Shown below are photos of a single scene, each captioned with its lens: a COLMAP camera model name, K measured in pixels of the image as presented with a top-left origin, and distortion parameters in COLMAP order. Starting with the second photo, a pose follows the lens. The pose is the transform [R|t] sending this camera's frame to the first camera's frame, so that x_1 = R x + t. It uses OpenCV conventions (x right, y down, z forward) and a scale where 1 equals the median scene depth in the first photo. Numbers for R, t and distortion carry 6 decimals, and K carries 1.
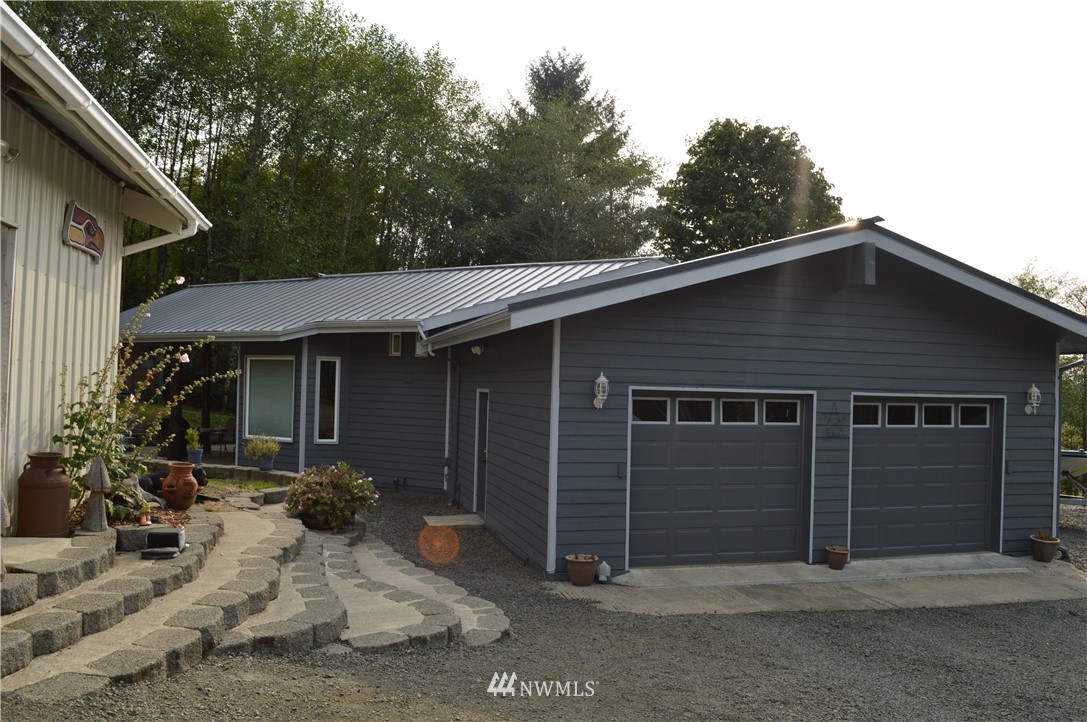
lens RADIAL K [[864.8, 0, 543.5], [0, 864.8, 361.0], [0, 0, 1]] dist [-0.083927, 0.010367]
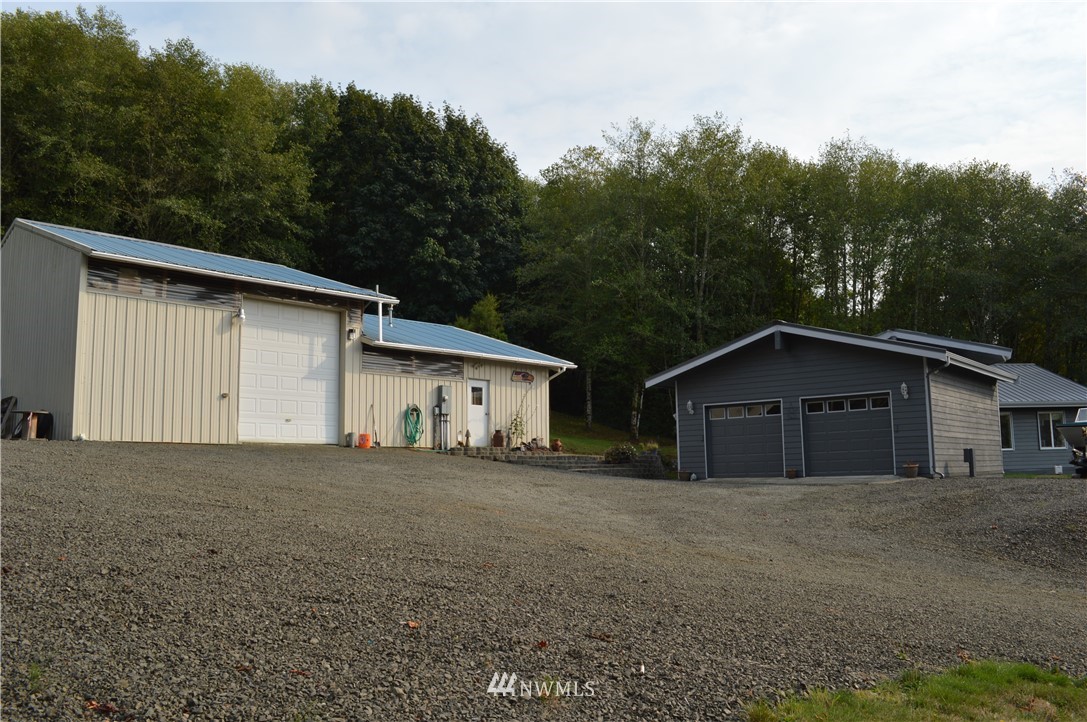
lens RADIAL K [[864.8, 0, 543.5], [0, 864.8, 361.0], [0, 0, 1]] dist [-0.083927, 0.010367]
pose [[0.564454, -0.133732, -0.814560, 1.770991], [0.076352, 0.991017, -0.109794, 0.134260], [0.821926, -0.000220, 0.569594, -0.750443]]
